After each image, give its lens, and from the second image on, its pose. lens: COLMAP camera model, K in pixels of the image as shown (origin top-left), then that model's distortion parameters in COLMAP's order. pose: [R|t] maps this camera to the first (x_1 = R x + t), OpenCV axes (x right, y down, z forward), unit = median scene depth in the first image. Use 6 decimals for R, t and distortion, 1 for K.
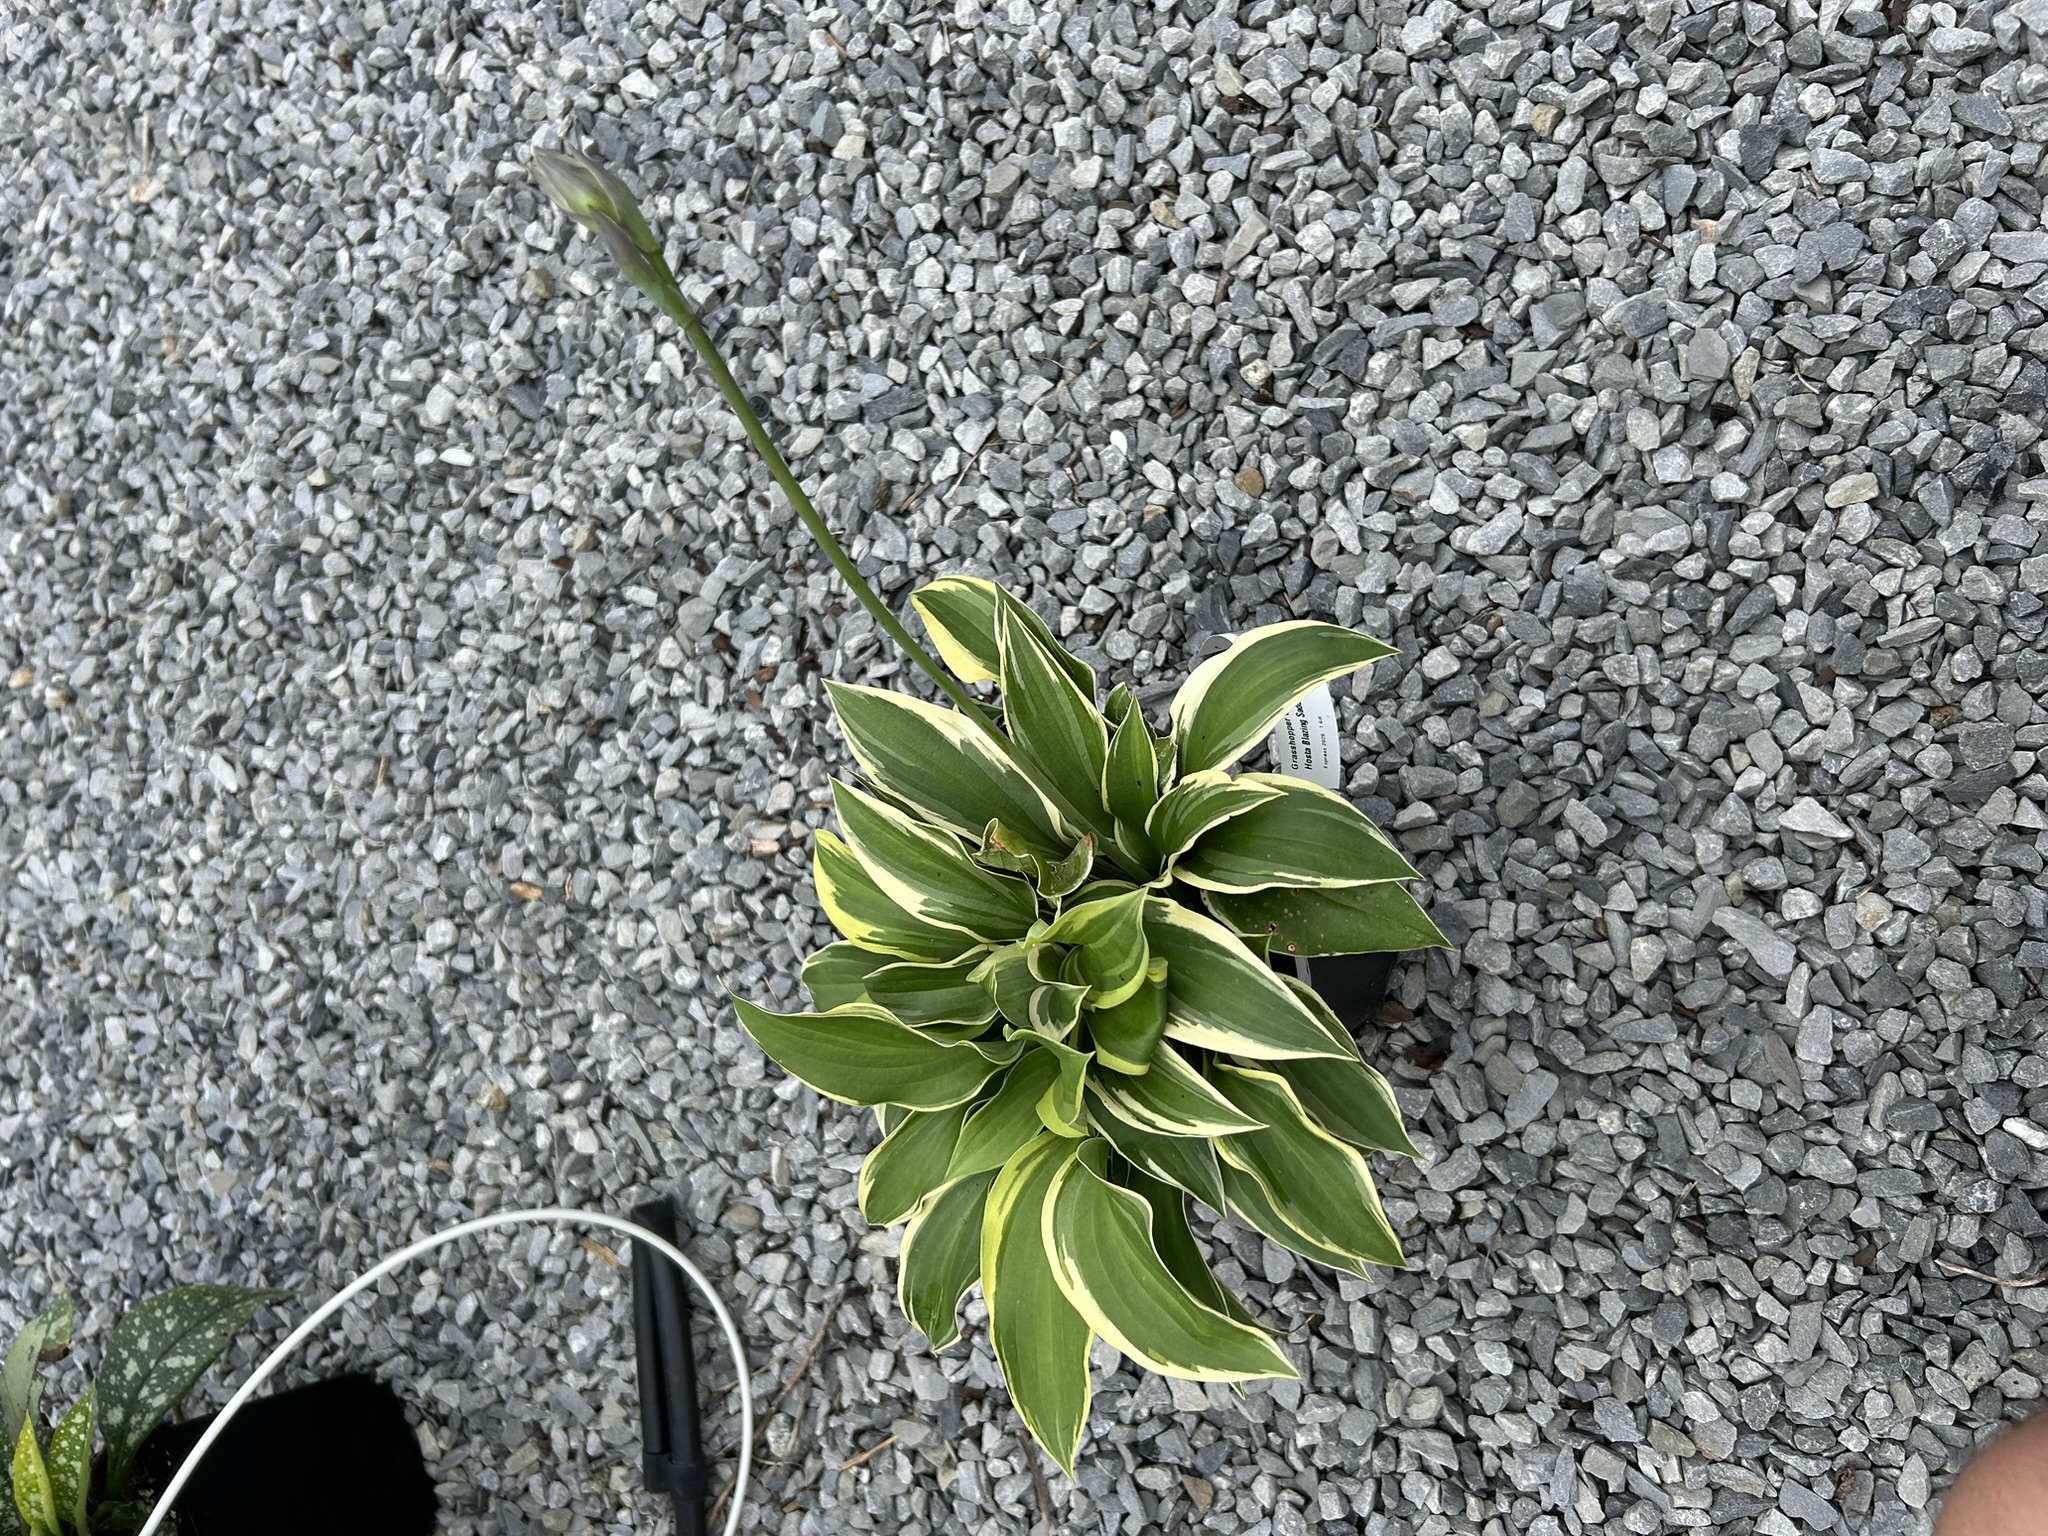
lens RADIAL K [[1583.0, 0, 1029.4], [0, 1583.0, 769.3], [0, 0, 1]] dist [0.010872, -0.027592]
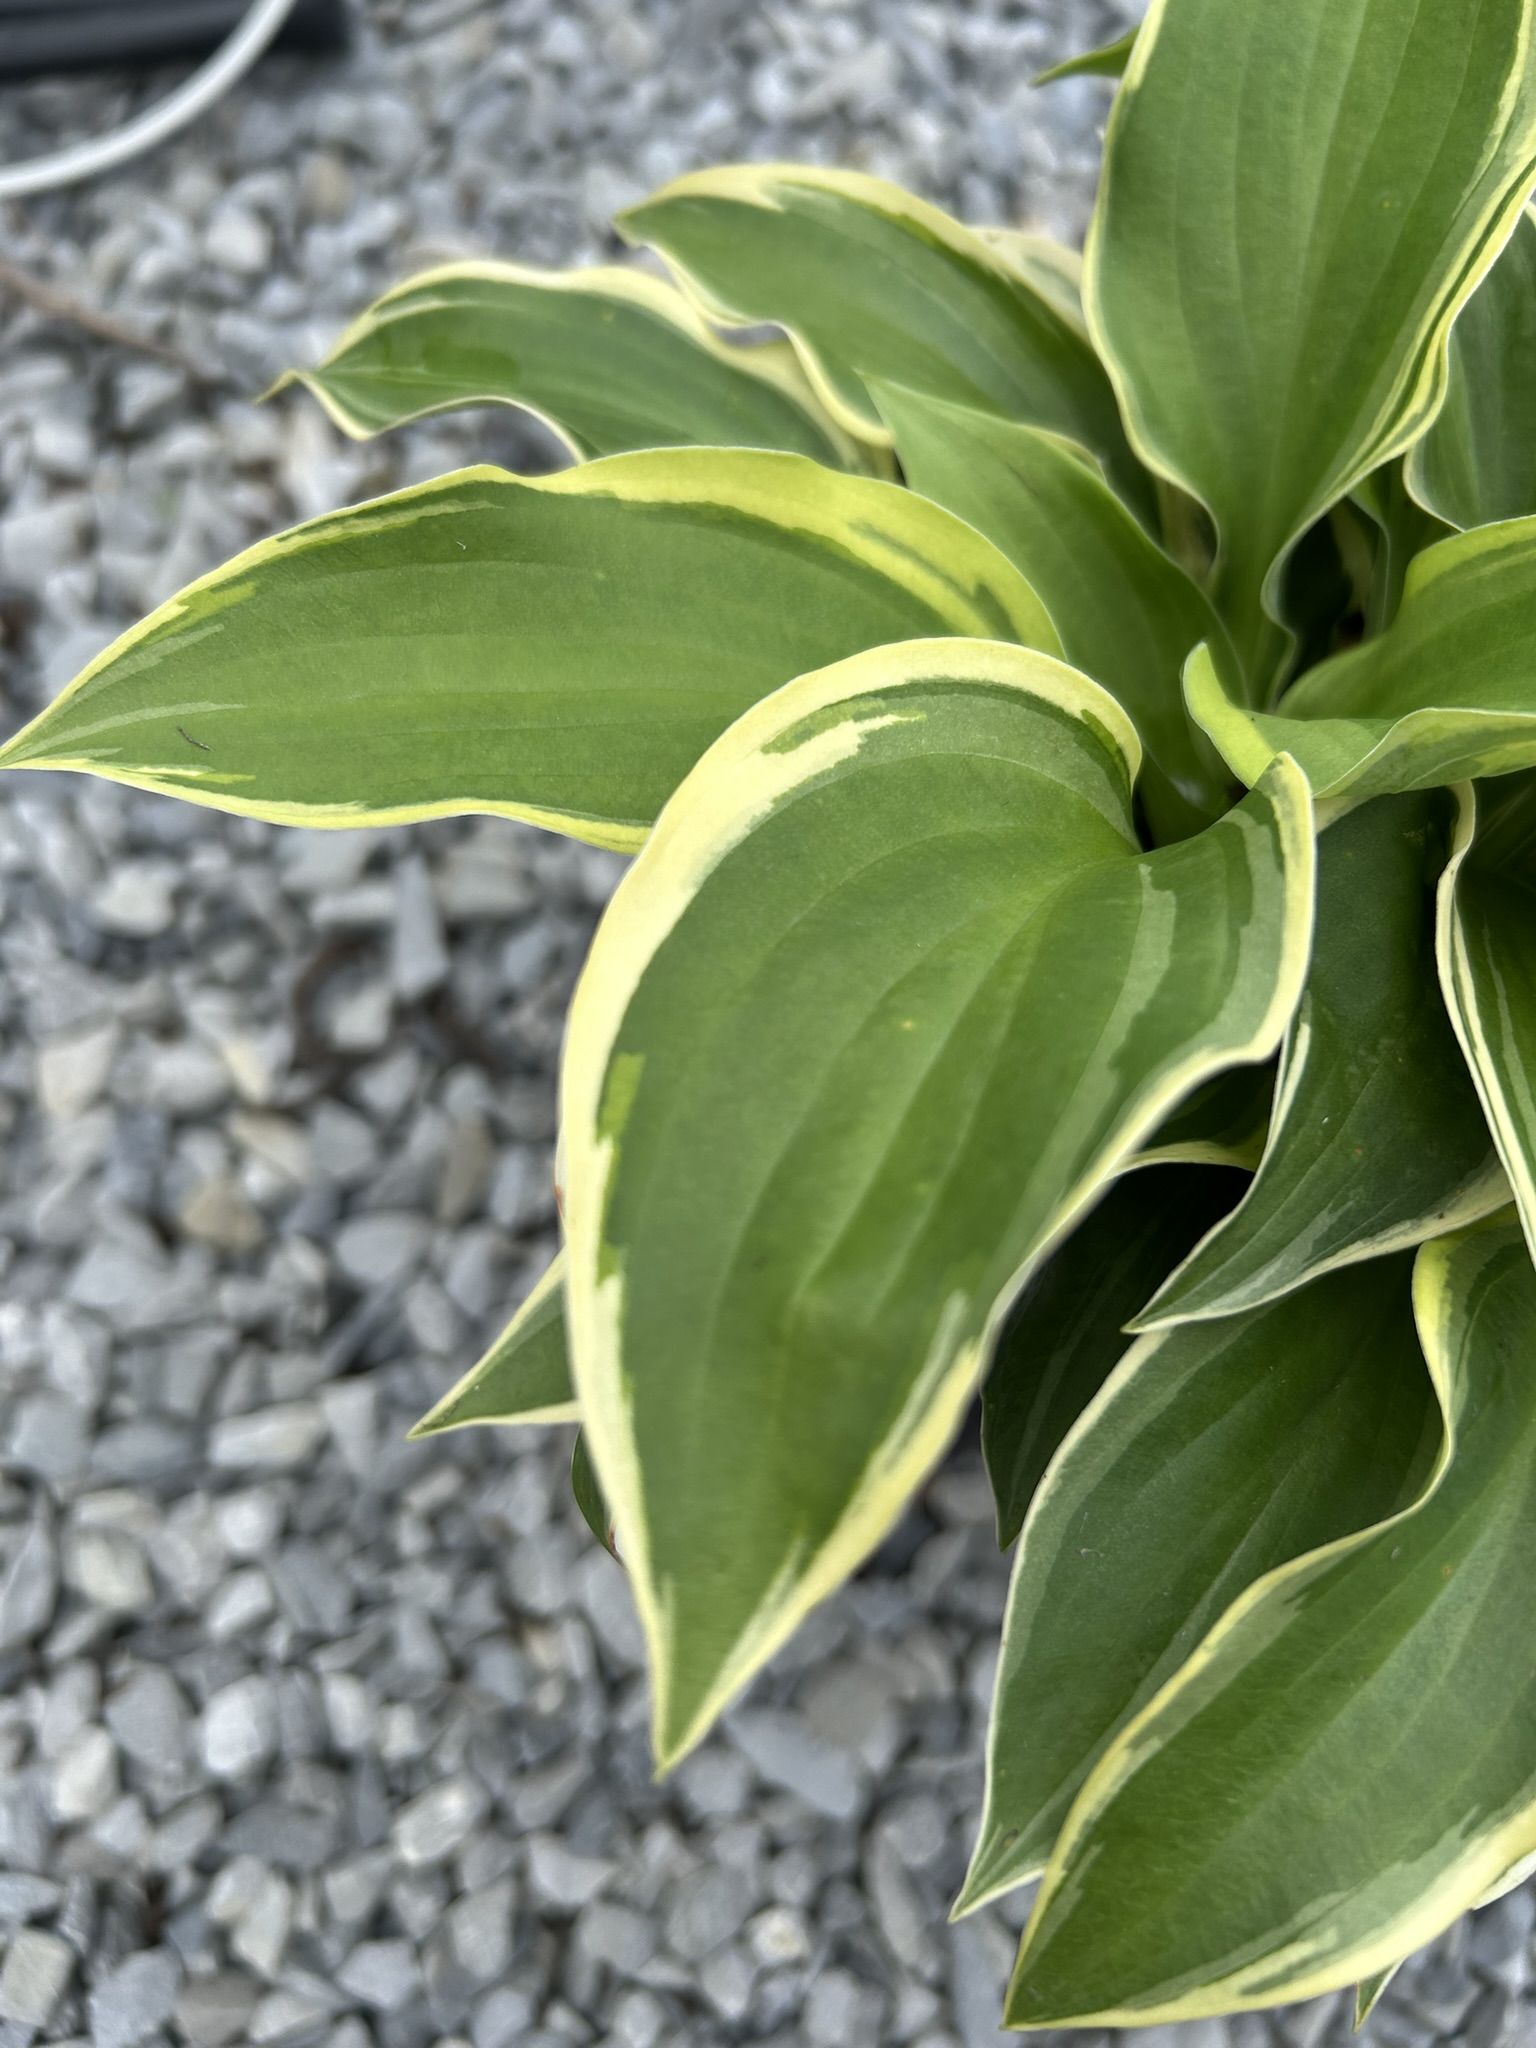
lens RADIAL K [[1643.9, 0, 768.0], [0, 1643.9, 1024.0], [0, 0, 1]] dist [0.001499, -0.053882]
pose [[0.019159, 0.991064, 0.132006, 0.025509], [-0.992626, 0.034660, -0.116156, 0.252822], [-0.119693, -0.128807, 0.984420, 0.508966]]
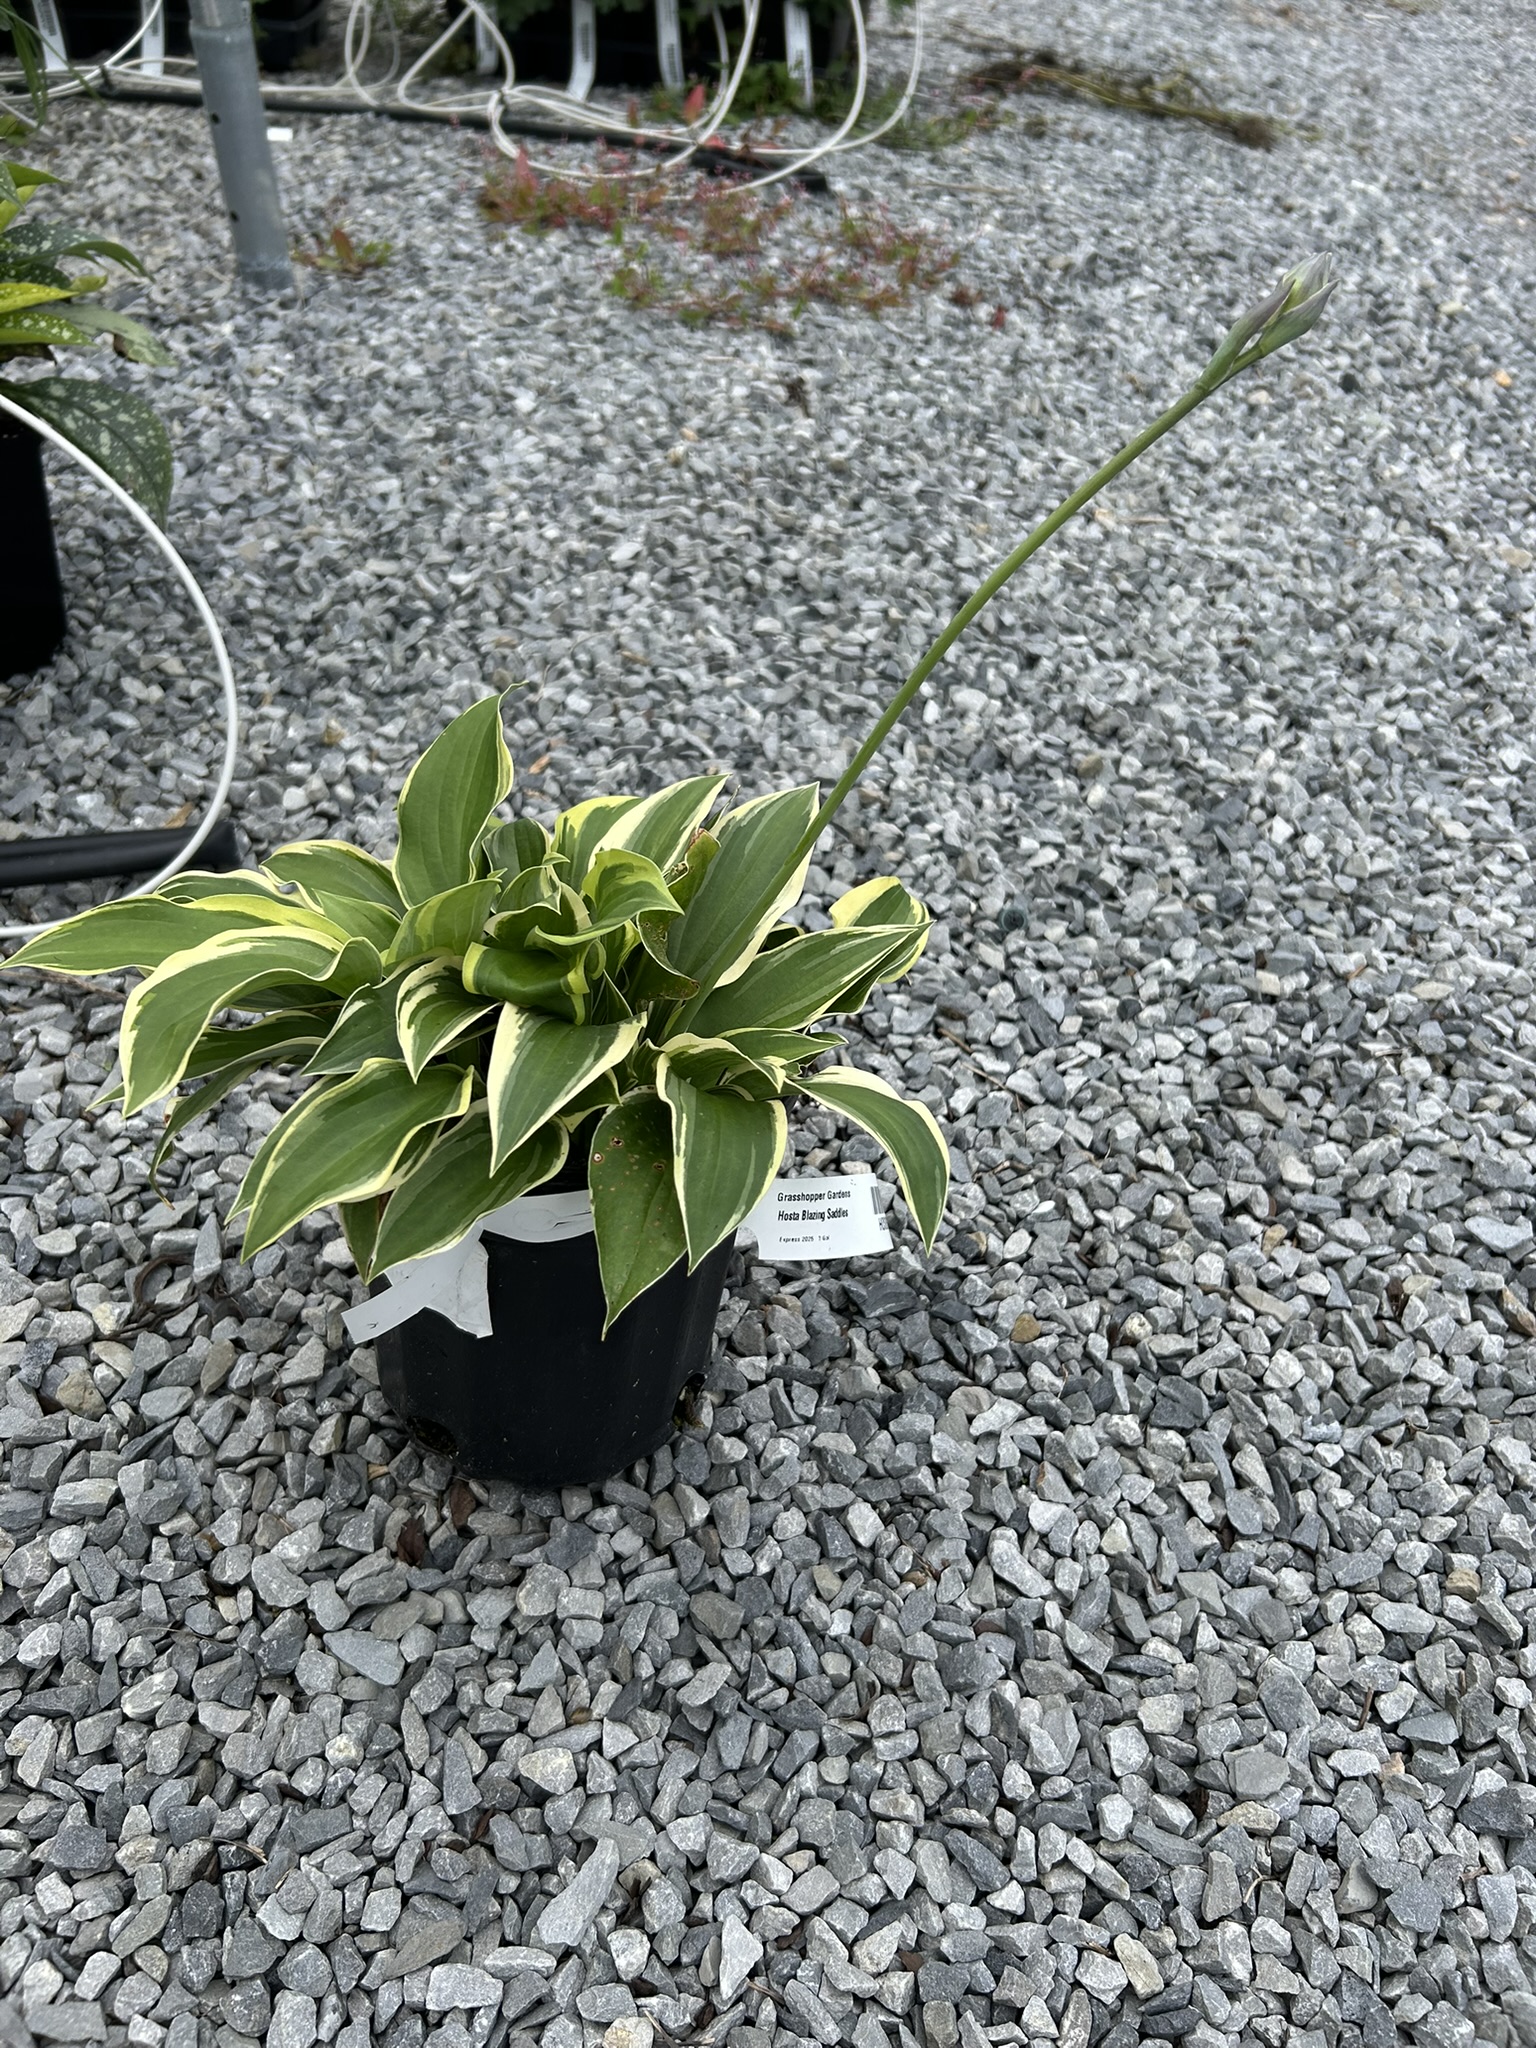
lens RADIAL K [[1583.0, 0, 768.0], [0, 1583.0, 1024.0], [0, 0, 1]] dist [0.010872, -0.027592]
pose [[0.079364, 0.935720, -0.343698, 0.291076], [-0.990031, 0.033743, -0.136747, 0.096273], [-0.116359, 0.351125, 0.929070, 0.080428]]
